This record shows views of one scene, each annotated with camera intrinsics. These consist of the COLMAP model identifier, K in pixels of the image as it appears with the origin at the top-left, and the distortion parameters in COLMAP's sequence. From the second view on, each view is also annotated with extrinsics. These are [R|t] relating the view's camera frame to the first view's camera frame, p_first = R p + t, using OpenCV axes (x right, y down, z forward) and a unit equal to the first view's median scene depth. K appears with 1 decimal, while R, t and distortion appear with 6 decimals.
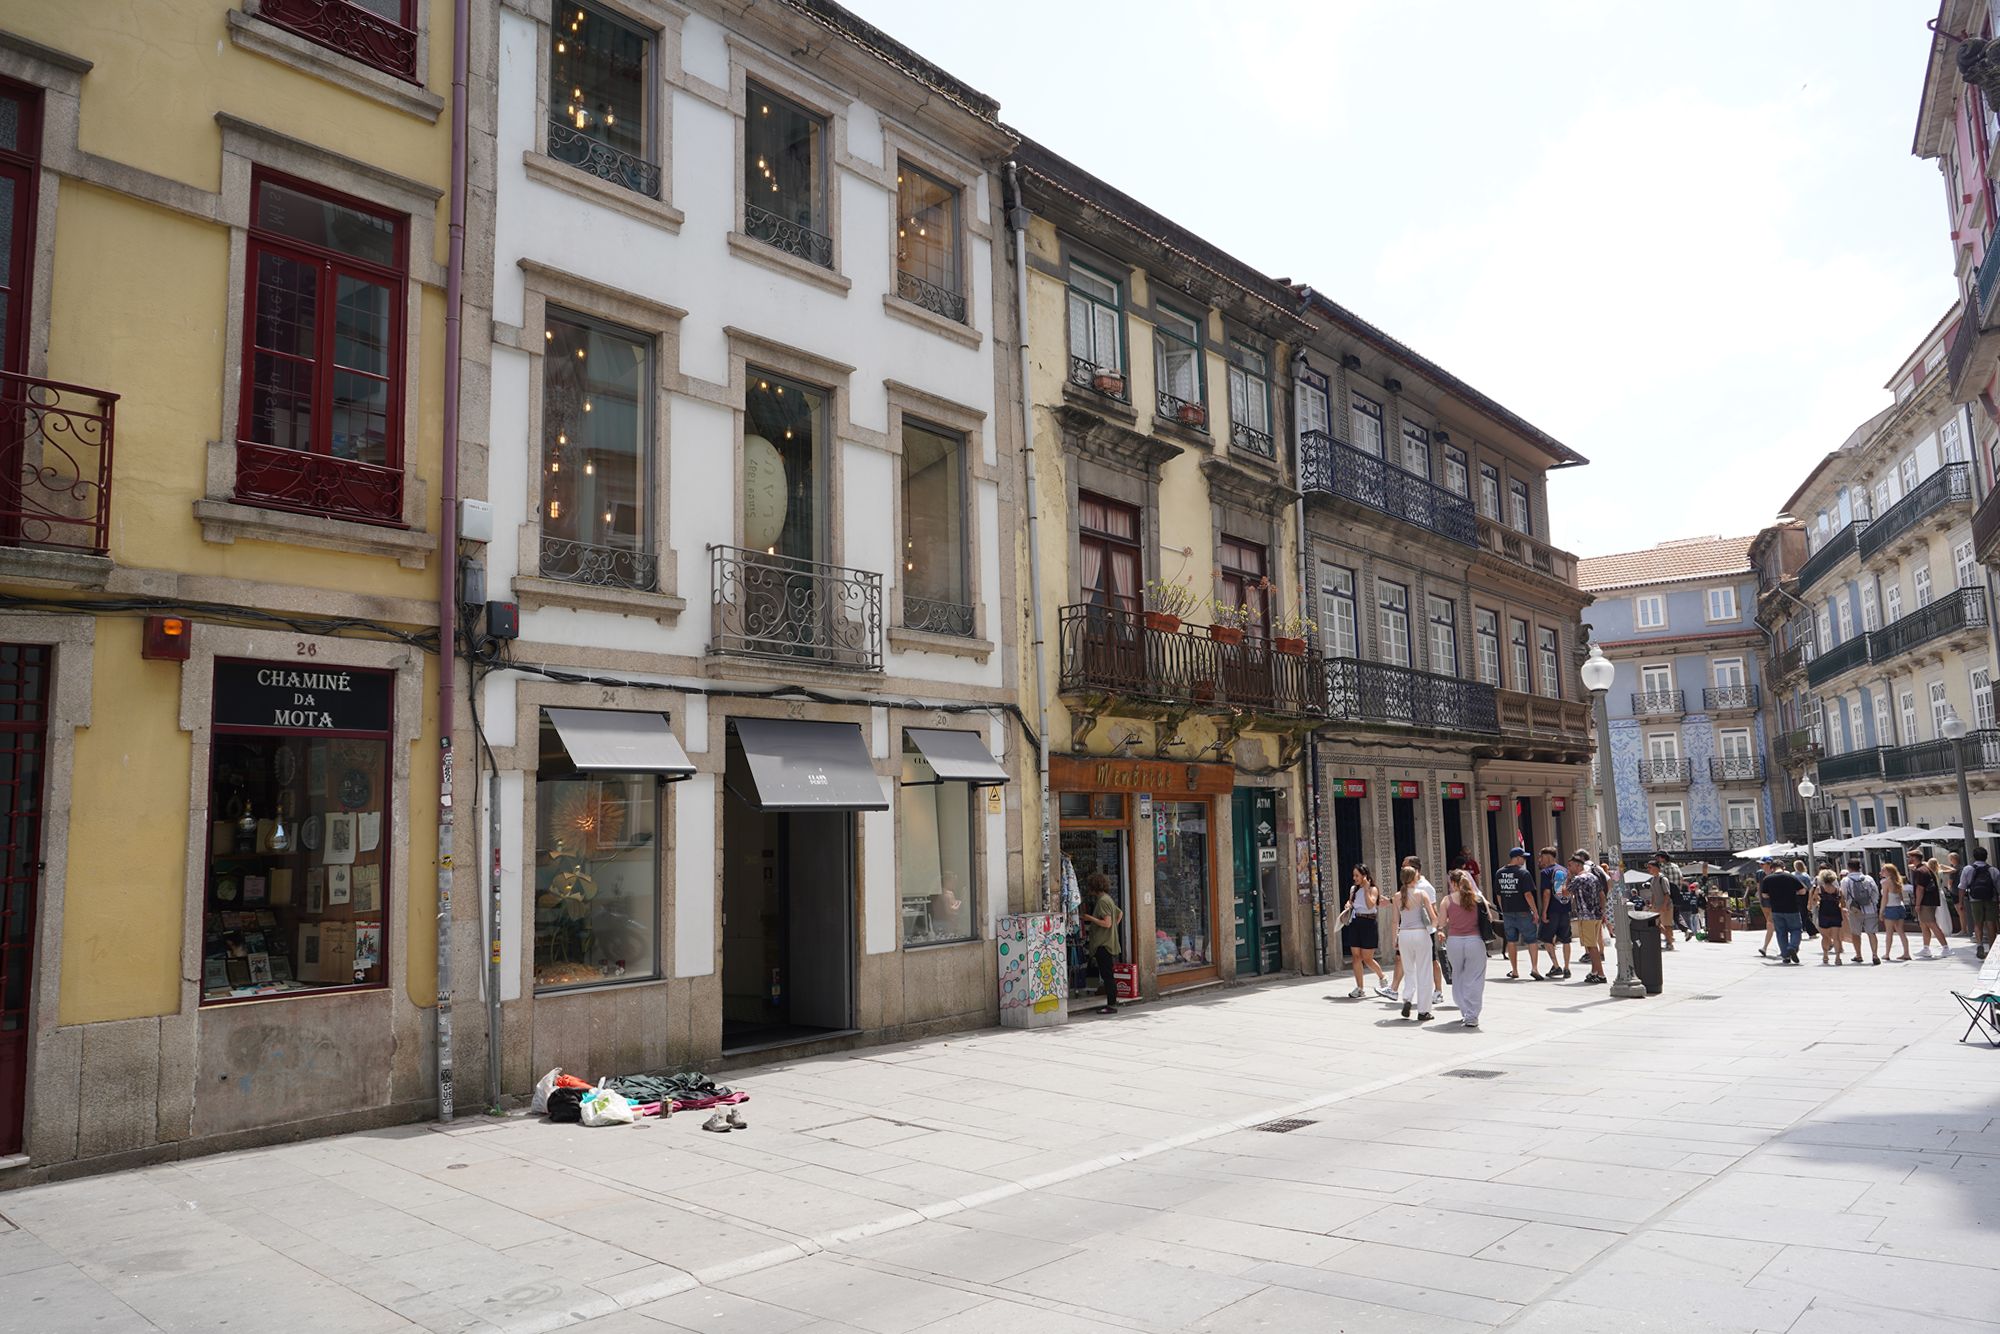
lens RADIAL K [[1326.2, 0, 1005.0], [0, 1326.2, 667.5], [0, 0, 1]] dist [-0.020626, 0.022682]
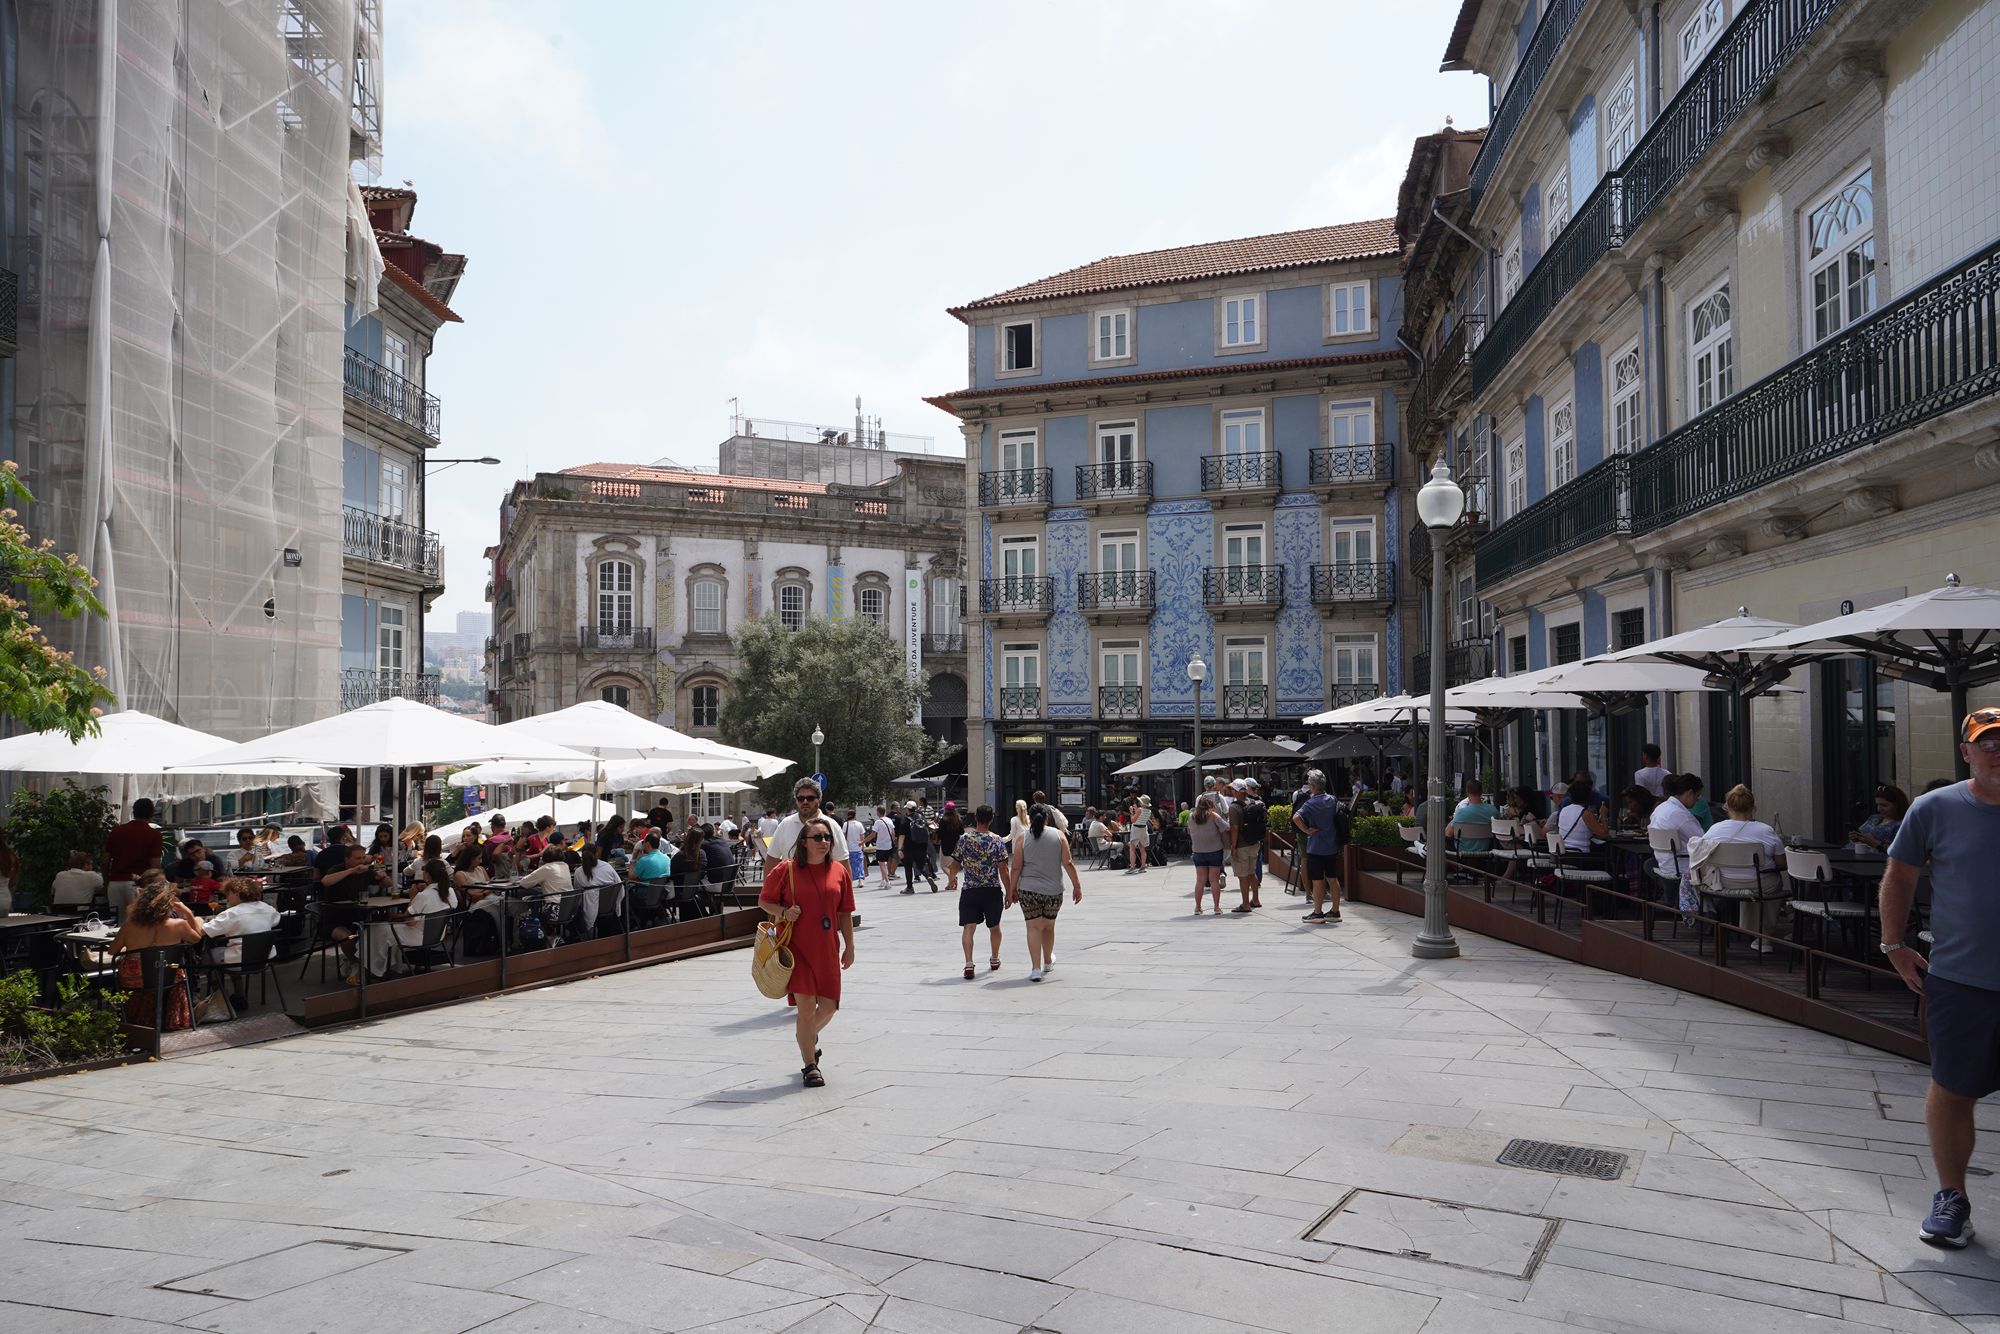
lens RADIAL K [[1326.2, 0, 996.4], [0, 1326.2, 663.4], [0, 0, 1]] dist [-0.020626, 0.022682]
pose [[0.978556, 0.029756, 0.203821, 0.274252], [-0.048643, 0.994906, 0.088290, 0.067105], [-0.200155, -0.096312, 0.975019, 0.442235]]
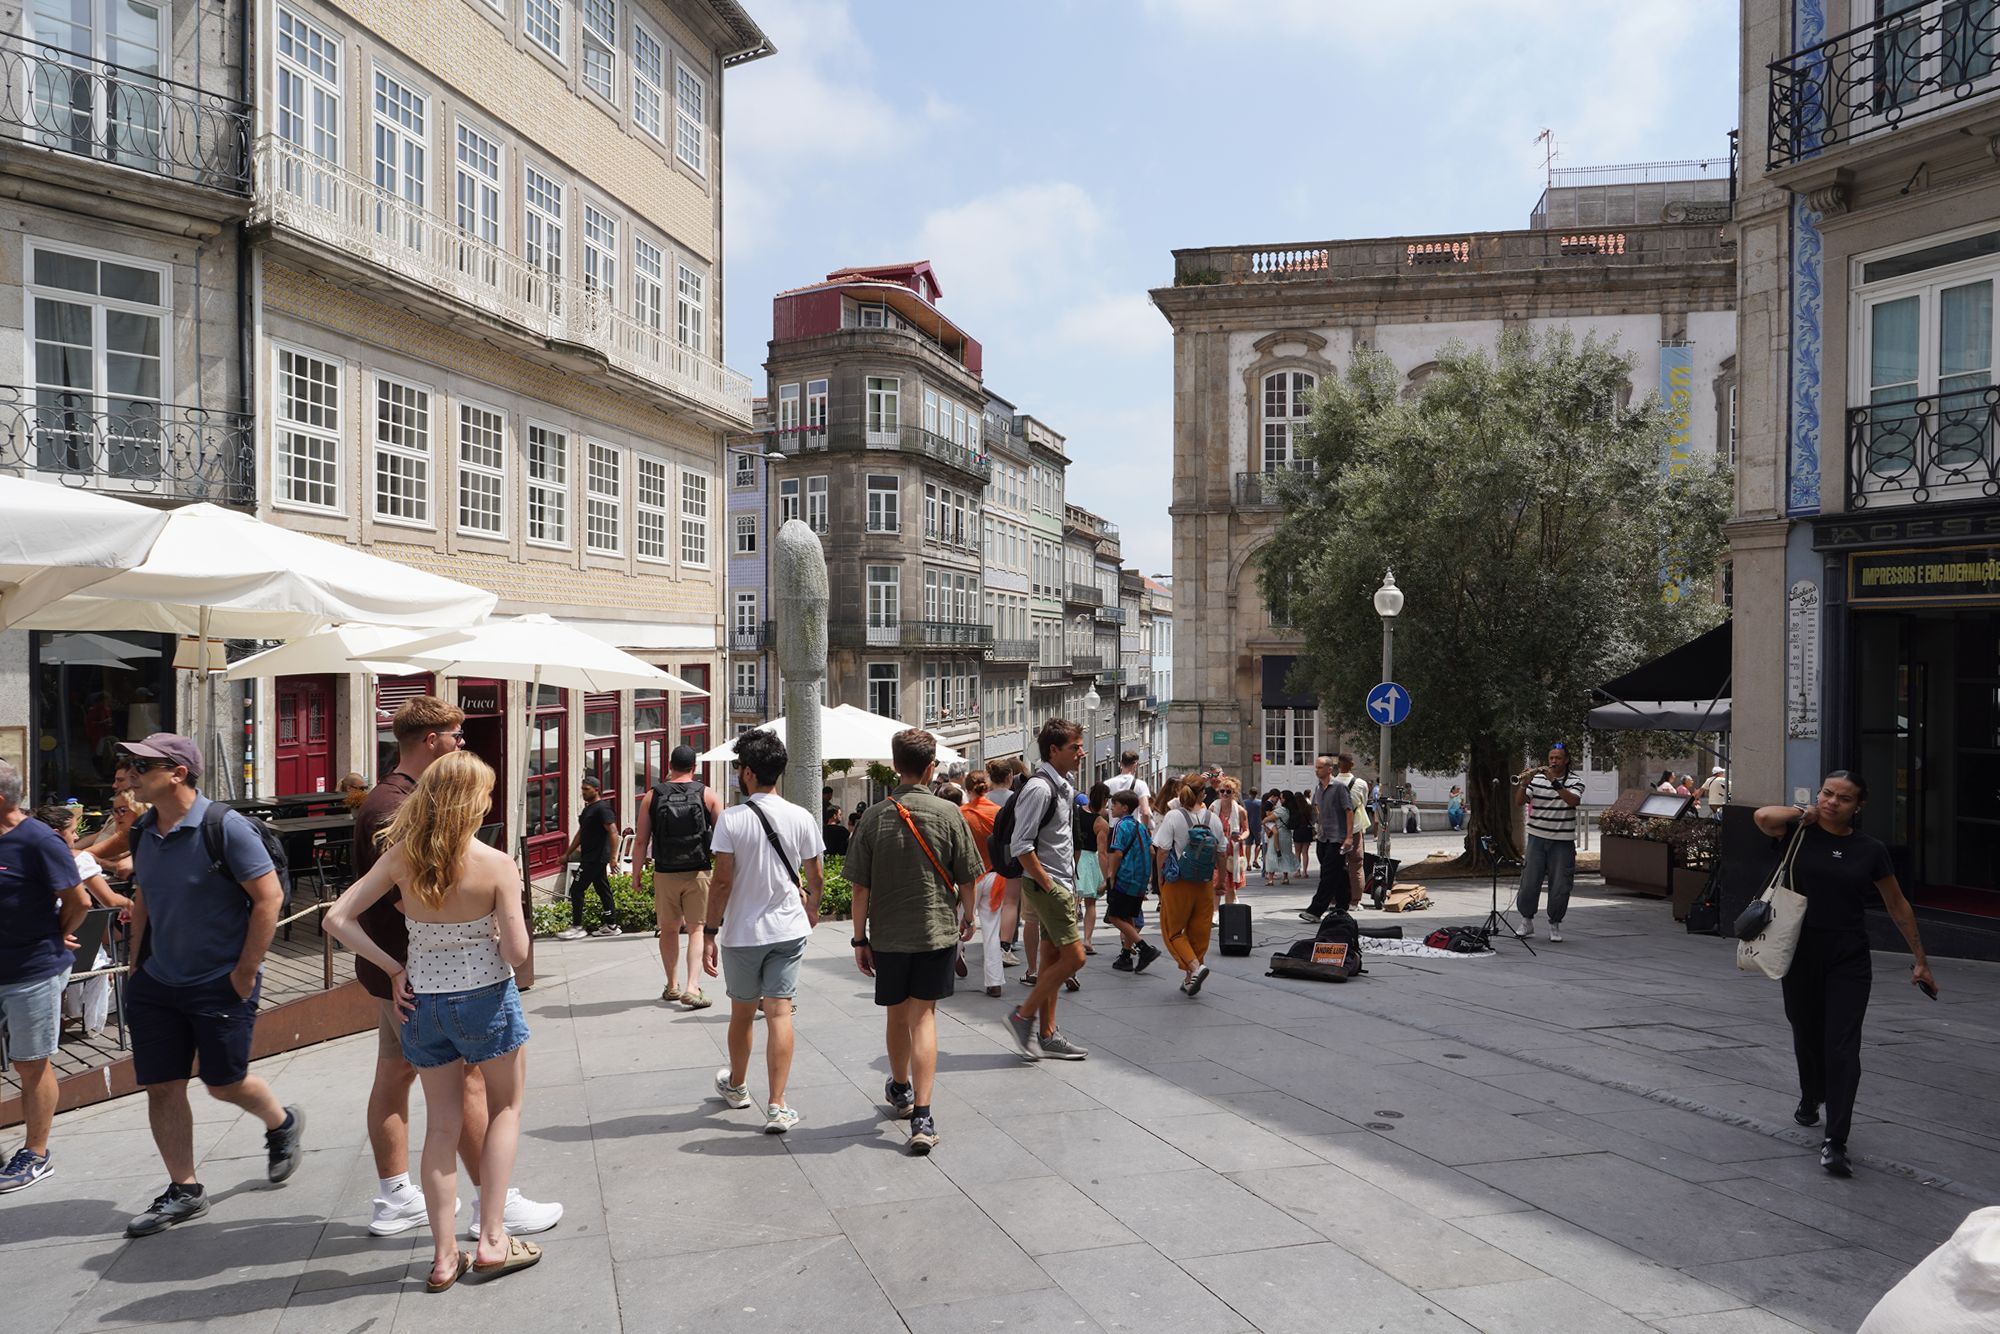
lens RADIAL K [[1326.2, 0, 1008.3], [0, 1326.2, 674.2], [0, 0, 1]] dist [-0.020626, 0.022682]
pose [[0.876761, 0.038573, -0.479377, 0.395955], [0.035801, 0.988778, 0.145041, 0.142947], [0.479592, -0.144328, 0.865541, 0.839696]]
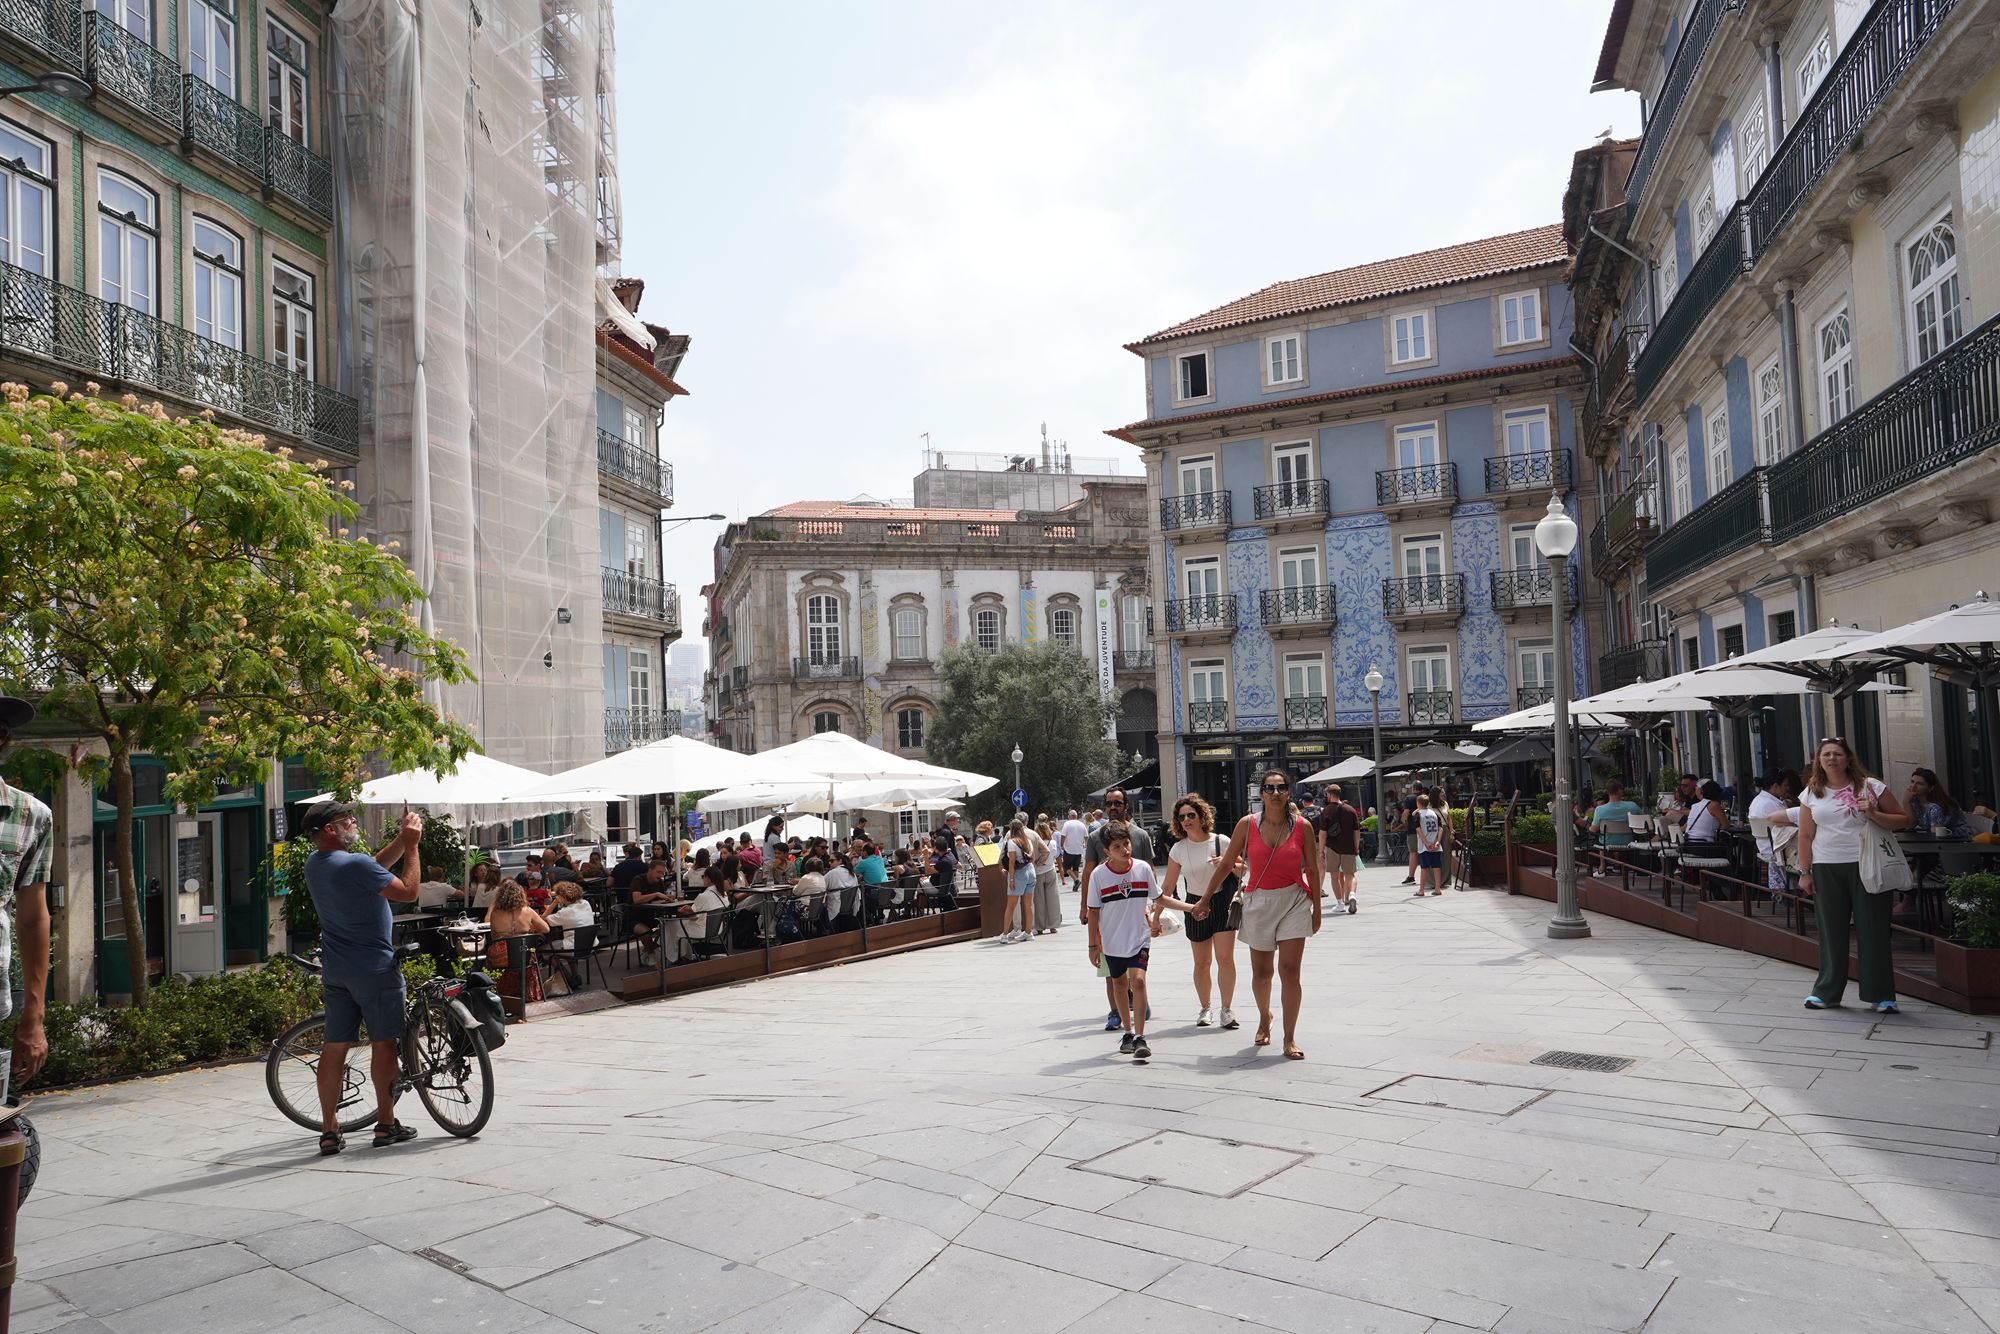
lens RADIAL K [[1326.2, 0, 999.2], [0, 1326.2, 662.8], [0, 0, 1]] dist [-0.020626, 0.022682]
pose [[0.998153, -0.006983, 0.060353, 0.271256], [0.002109, 0.996756, 0.080452, 0.060899], [-0.060719, -0.080176, 0.994930, 0.406273]]
